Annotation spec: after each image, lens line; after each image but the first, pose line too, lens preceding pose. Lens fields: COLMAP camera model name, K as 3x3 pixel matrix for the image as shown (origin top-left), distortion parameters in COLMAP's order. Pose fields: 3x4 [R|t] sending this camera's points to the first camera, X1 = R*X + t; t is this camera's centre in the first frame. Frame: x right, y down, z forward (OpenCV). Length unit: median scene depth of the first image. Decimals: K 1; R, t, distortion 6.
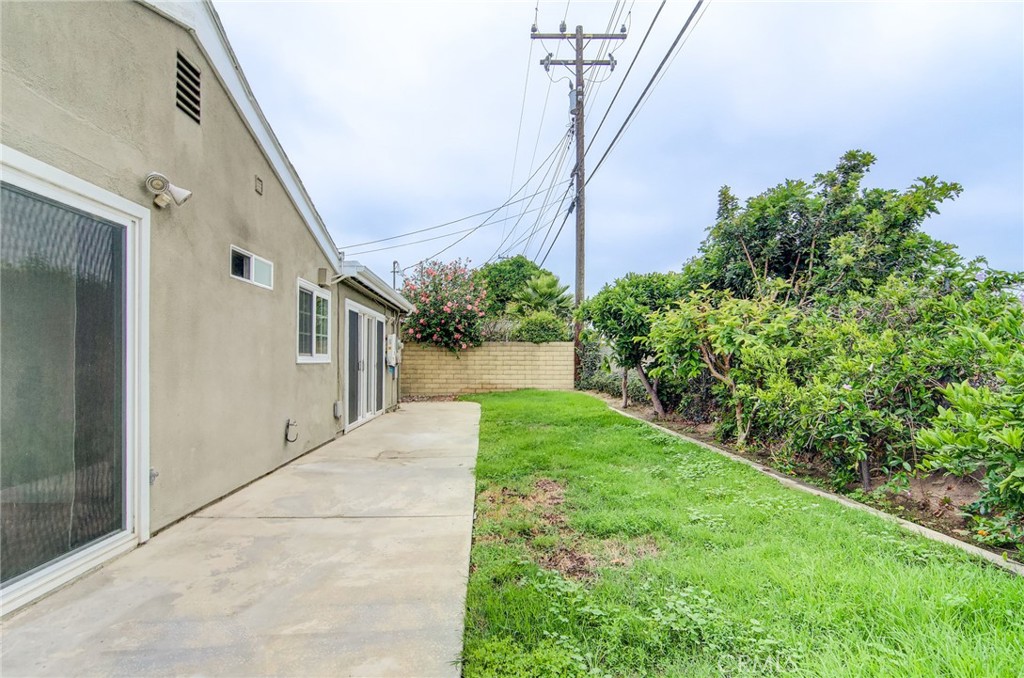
lens RADIAL K [[497.8, 0, 524.9], [0, 497.8, 364.9], [0, 0, 1]] dist [0.003517, -0.006978]
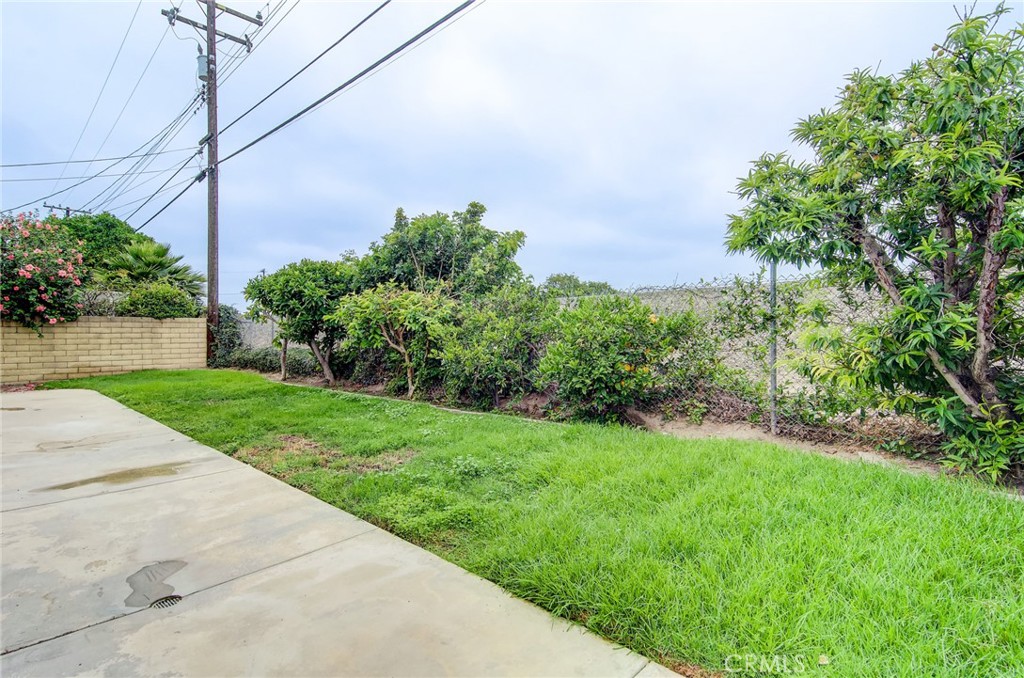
lens RADIAL K [[464.0, 0, 511.0], [0, 464.0, 335.9], [0, 0, 1]] dist [-0.000421, -0.000034]
pose [[0.728246, -0.007552, 0.685274, -0.129684], [0.015797, 0.999859, -0.005768, 0.003360], [-0.685133, 0.015026, 0.728263, -0.071073]]
